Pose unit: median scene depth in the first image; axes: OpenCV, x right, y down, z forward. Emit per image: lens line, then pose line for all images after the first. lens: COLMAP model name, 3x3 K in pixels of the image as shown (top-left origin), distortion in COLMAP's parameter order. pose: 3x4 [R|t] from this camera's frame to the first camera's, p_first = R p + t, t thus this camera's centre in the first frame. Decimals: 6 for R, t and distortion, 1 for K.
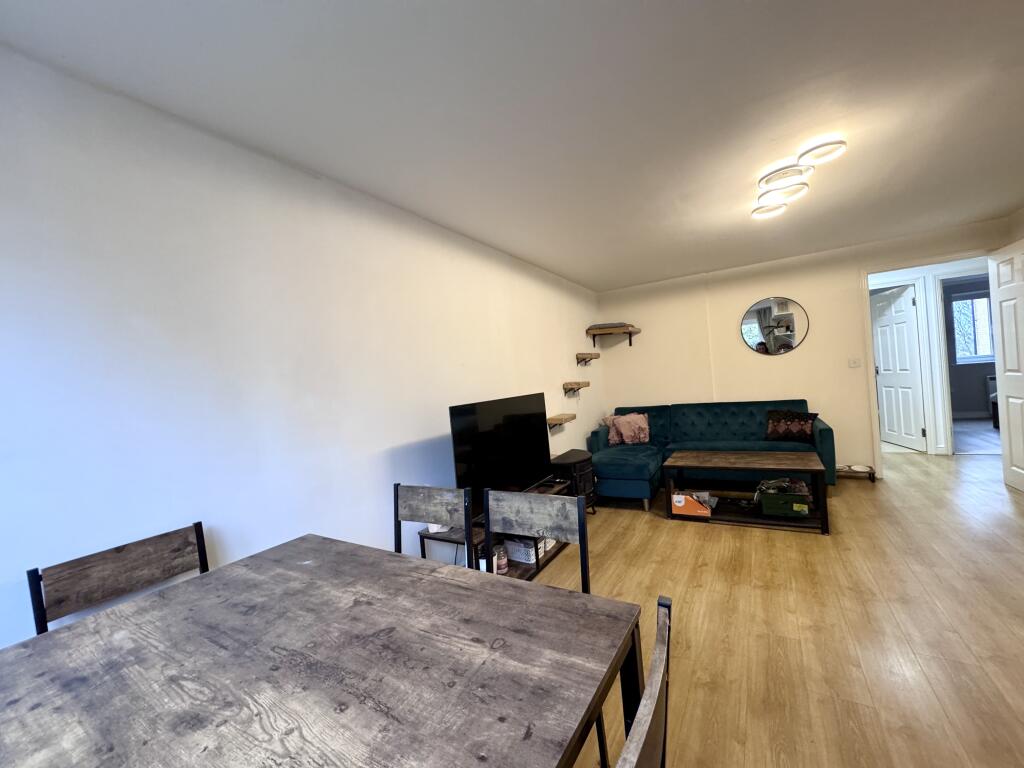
lens RADIAL K [[408.3, 0, 512.0], [0, 408.3, 384.0], [0, 0, 1]] dist [-0.001564, -0.000024]
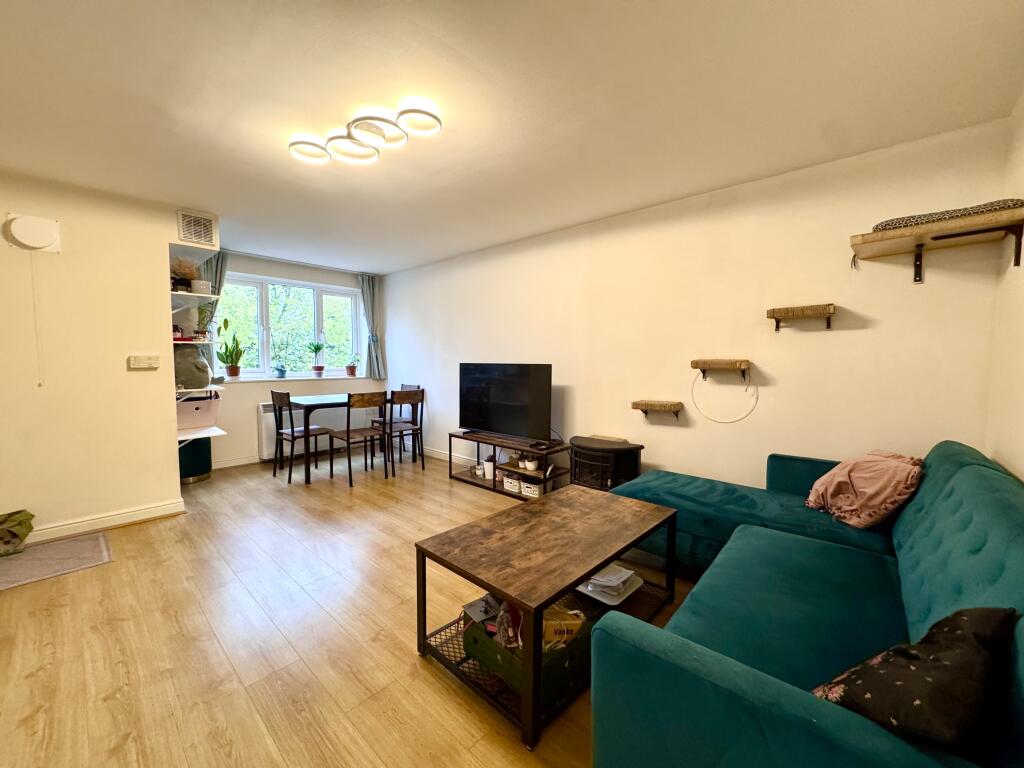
lens RADIAL K [[408.3, 0, 512.0], [0, 408.3, 384.0], [0, 0, 1]] dist [-0.001564, -0.000024]
pose [[-0.198334, 0.134250, -0.970897, 1.575705], [0.000284, 0.990583, 0.136914, -0.100904], [0.980134, 0.026879, -0.196504, 1.547131]]
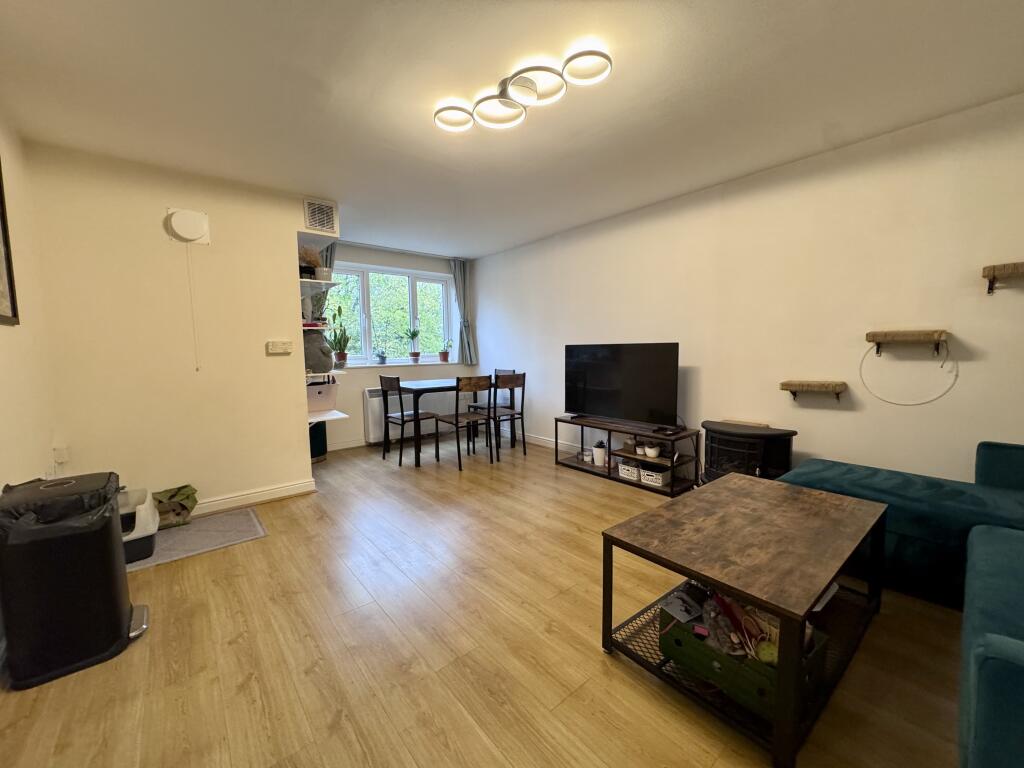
lens RADIAL K [[408.3, 0, 512.0], [0, 408.3, 384.0], [0, 0, 1]] dist [-0.001564, -0.000024]
pose [[-0.326258, 0.162969, -0.931127, 1.569685], [0.029121, 0.986292, 0.162421, -0.070634], [0.944832, 0.025875, -0.326531, 1.320596]]
